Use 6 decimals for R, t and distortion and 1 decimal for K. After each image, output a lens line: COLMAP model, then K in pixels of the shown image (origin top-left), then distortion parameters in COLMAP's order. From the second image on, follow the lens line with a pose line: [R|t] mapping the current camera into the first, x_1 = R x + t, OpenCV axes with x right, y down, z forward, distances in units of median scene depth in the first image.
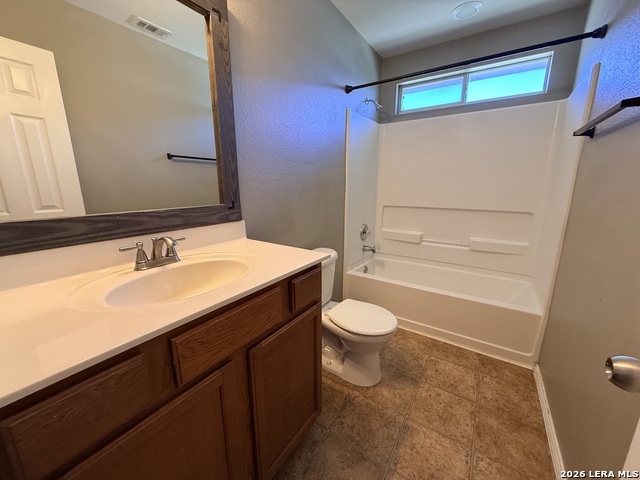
lens RADIAL K [[256.1, 0, 320.0], [0, 256.1, 239.5], [0, 0, 1]] dist [-0.000216, 0.000293]
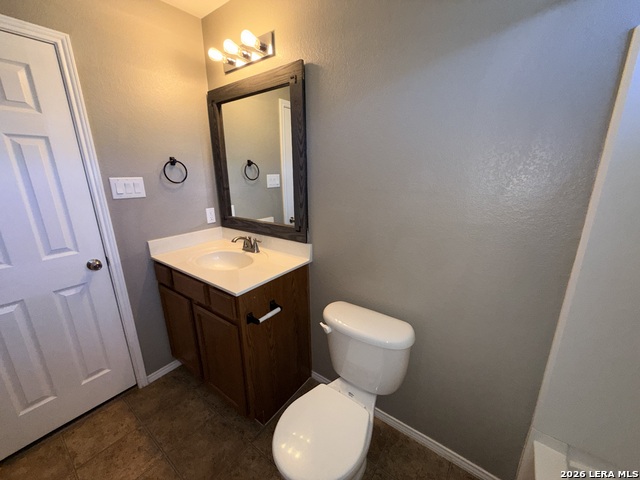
lens RADIAL K [[256.1, 0, 320.0], [0, 256.1, 239.5], [0, 0, 1]] dist [-0.000216, 0.000293]
pose [[-0.042440, 0.258884, -0.964976, 0.856218], [-0.204923, 0.943056, 0.262016, -0.432464], [0.977858, 0.208865, 0.013028, 1.100018]]
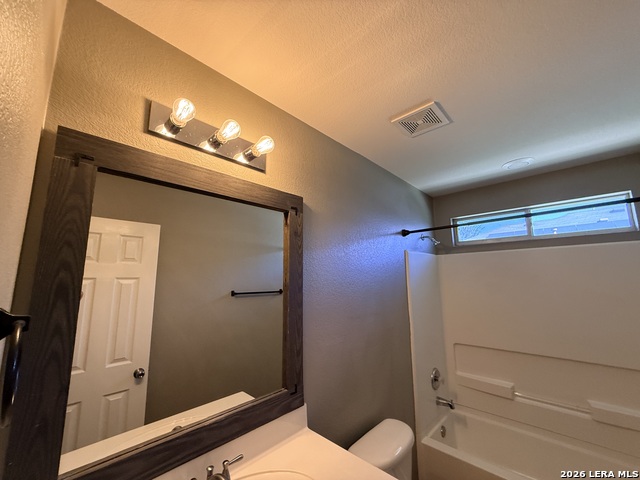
lens RADIAL K [[256.1, 0, 320.0], [0, 256.1, 239.5], [0, 0, 1]] dist [-0.000216, 0.000293]
pose [[0.985357, -0.036896, -0.166466, -0.090313], [-0.025351, 0.933753, -0.357018, -0.306318], [0.168611, 0.356010, 0.919145, 0.012497]]
